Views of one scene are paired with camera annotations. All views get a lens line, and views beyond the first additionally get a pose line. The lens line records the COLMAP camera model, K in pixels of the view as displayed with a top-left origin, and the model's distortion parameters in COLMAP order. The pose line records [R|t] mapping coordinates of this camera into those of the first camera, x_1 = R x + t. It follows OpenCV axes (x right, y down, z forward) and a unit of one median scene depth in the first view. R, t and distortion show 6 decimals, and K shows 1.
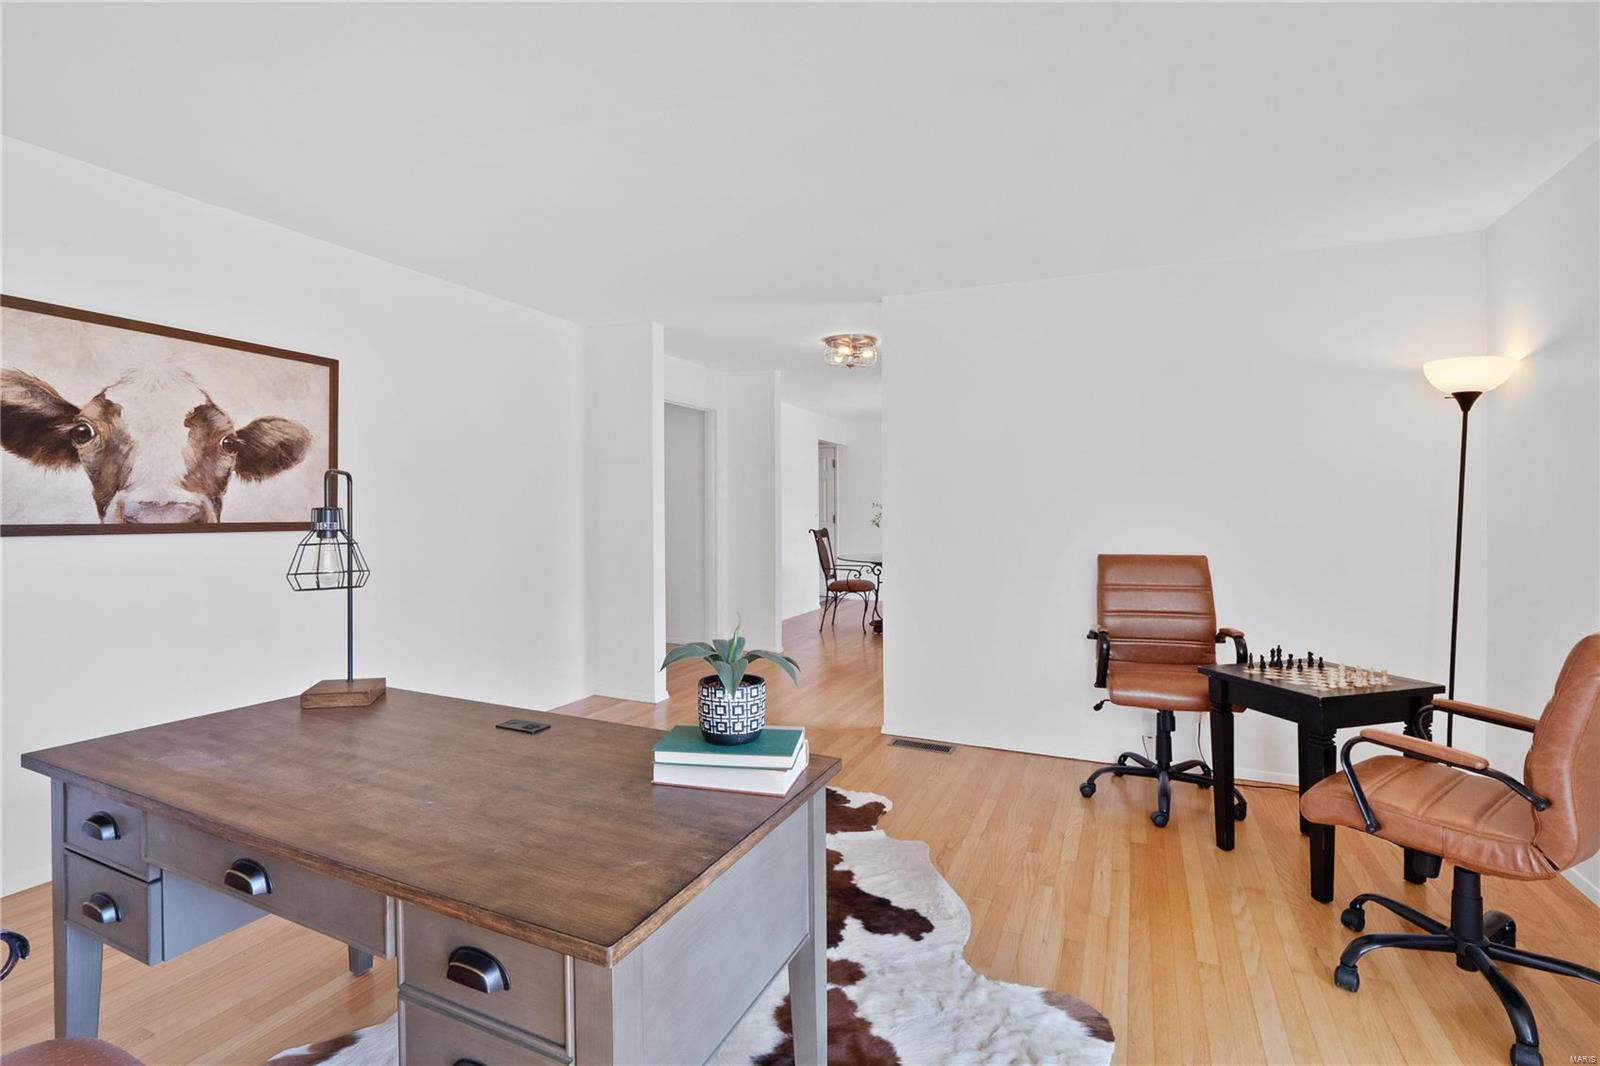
lens RADIAL K [[753.8, 0, 798.8], [0, 753.8, 525.8], [0, 0, 1]] dist [-0.006039, -0.000273]
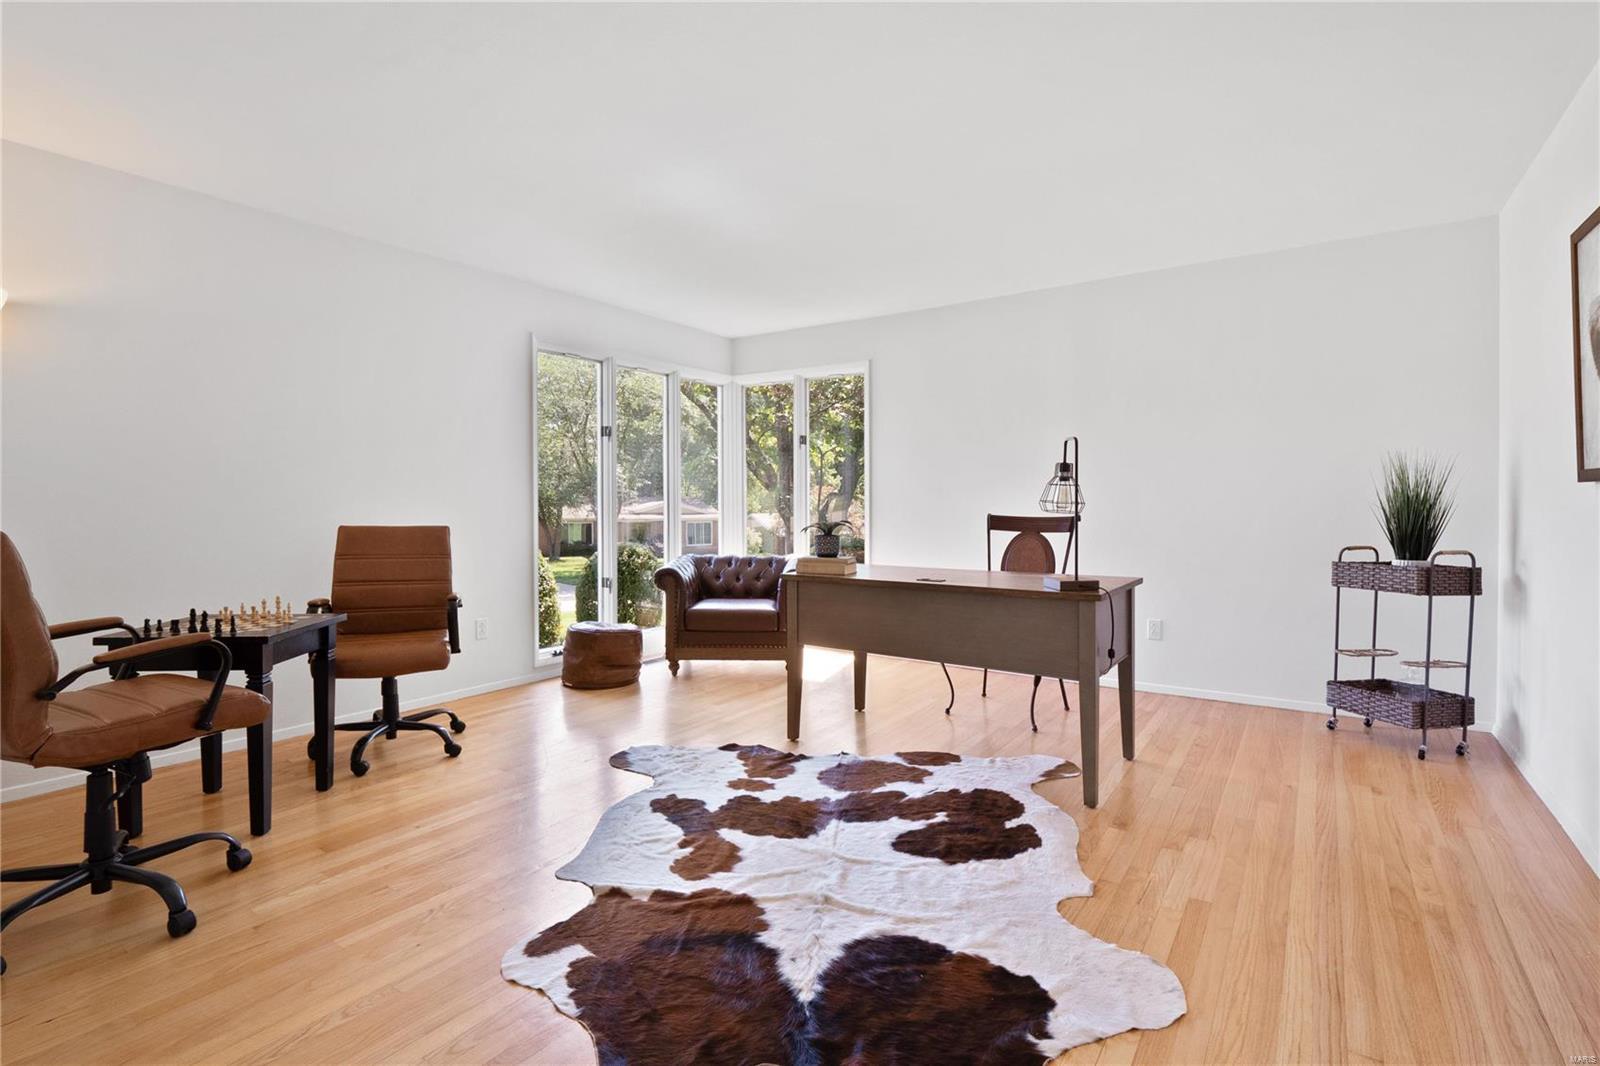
lens RADIAL K [[753.8, 0, 801.0], [0, 753.8, 526.8], [0, 0, 1]] dist [-0.006039, -0.000273]
pose [[-0.985286, -0.001340, 0.170911, -0.265505], [0.004979, 0.999320, 0.036538, 0.040817], [-0.170843, 0.036851, -0.984609, 2.104089]]
